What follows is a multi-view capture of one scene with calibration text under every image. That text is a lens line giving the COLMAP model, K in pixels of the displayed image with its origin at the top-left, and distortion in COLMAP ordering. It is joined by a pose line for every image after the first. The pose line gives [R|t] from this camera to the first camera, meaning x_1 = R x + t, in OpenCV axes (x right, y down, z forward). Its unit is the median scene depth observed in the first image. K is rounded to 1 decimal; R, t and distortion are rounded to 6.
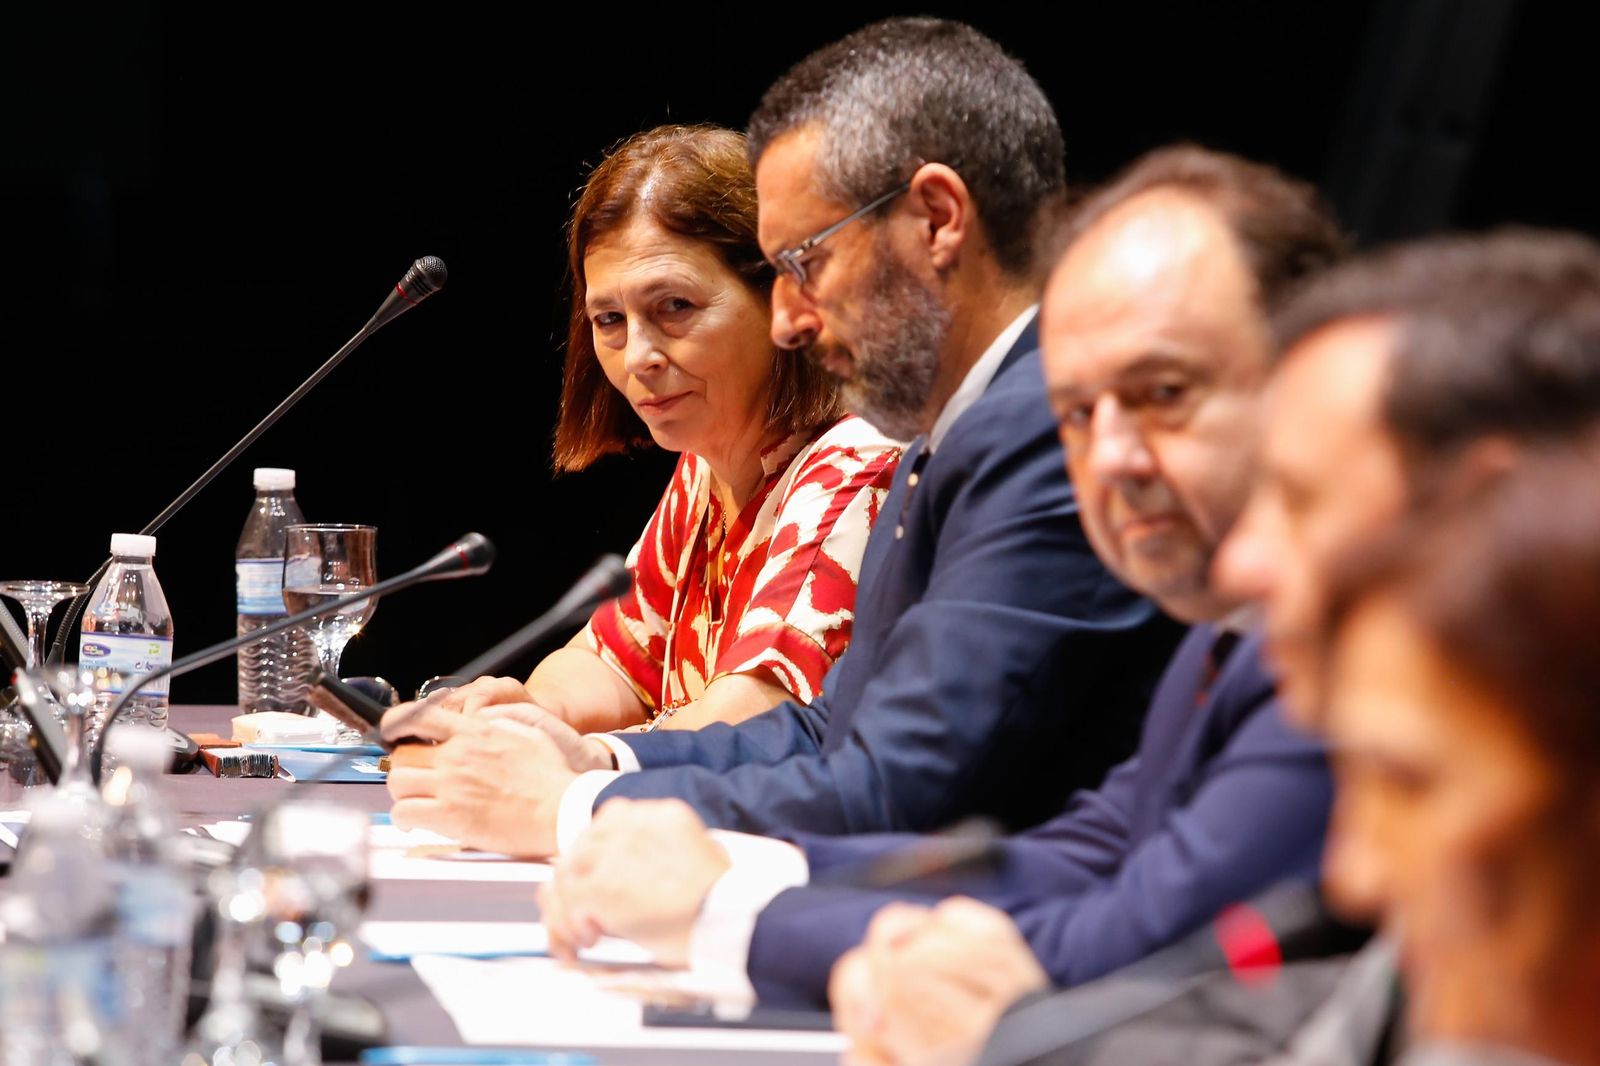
lens RADIAL K [[3398.9, 0, 800.0], [0, 3398.9, 533.0], [0, 0, 1]] dist [0.012646, -0.151206]
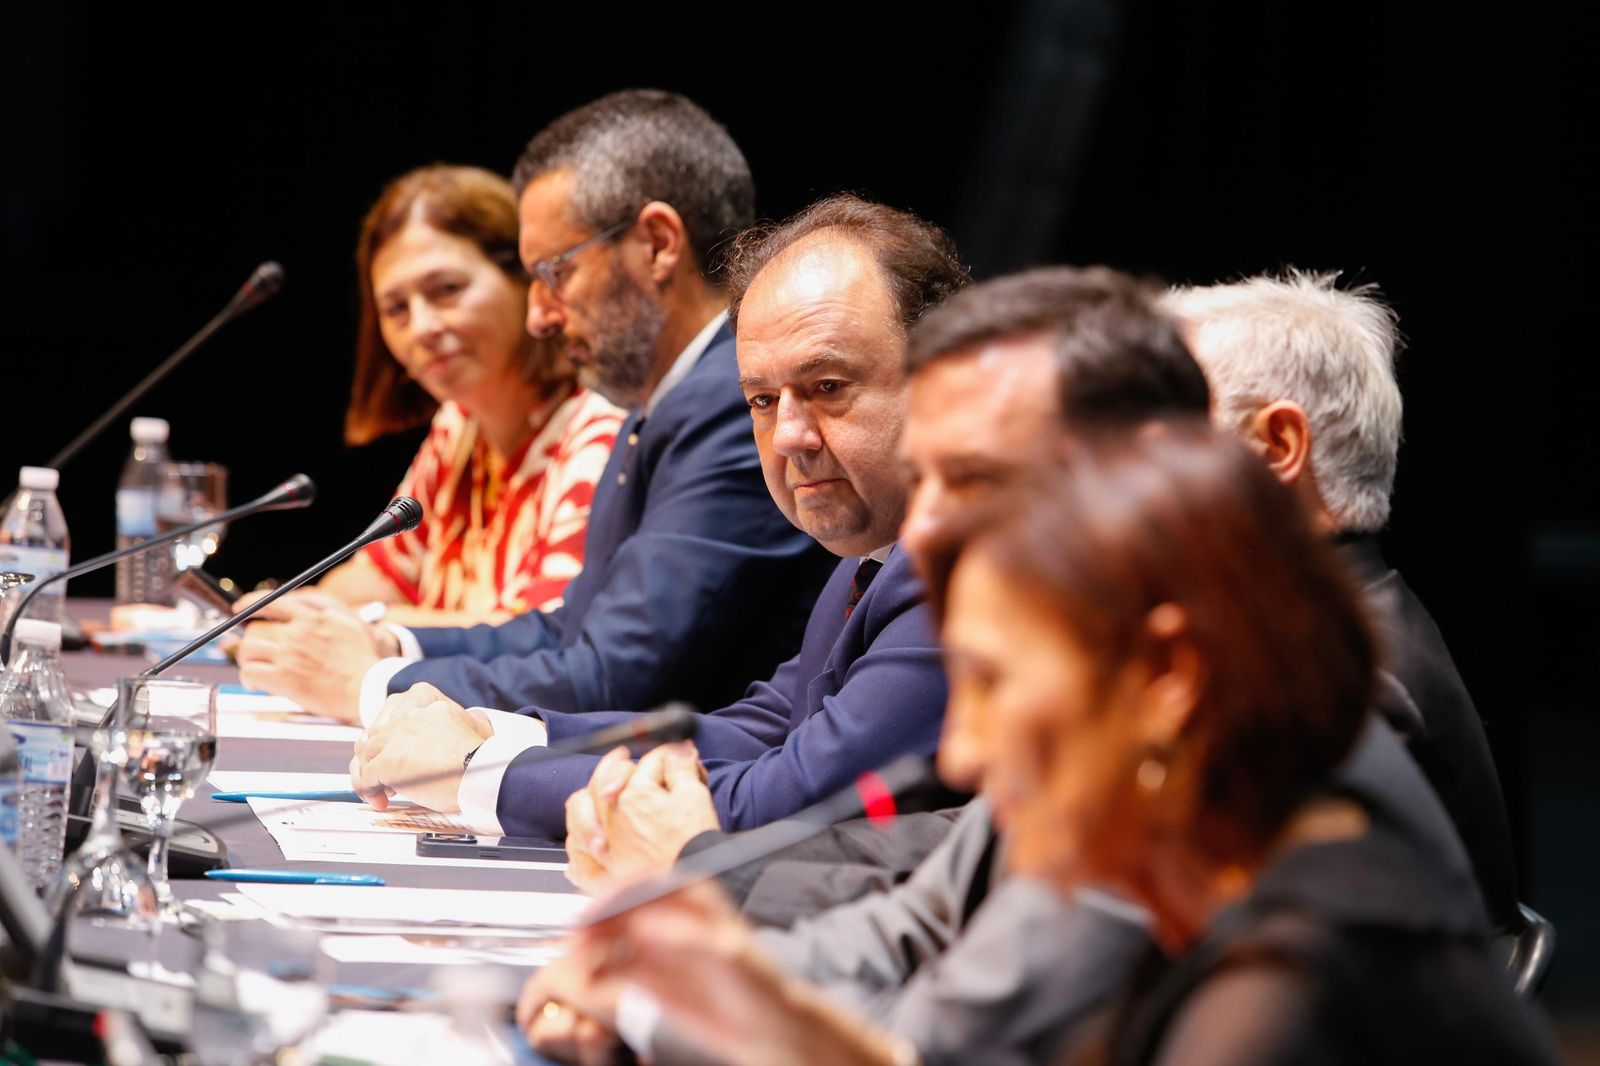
lens RADIAL K [[3398.9, 0, 800.0], [0, 3398.9, 533.0], [0, 0, 1]] dist [0.012646, -0.151206]
pose [[0.992359, 0.025191, 0.120785, -0.061840], [-0.030068, 0.998797, 0.038726, -0.033688], [-0.119664, -0.042062, 0.991923, -0.318756]]
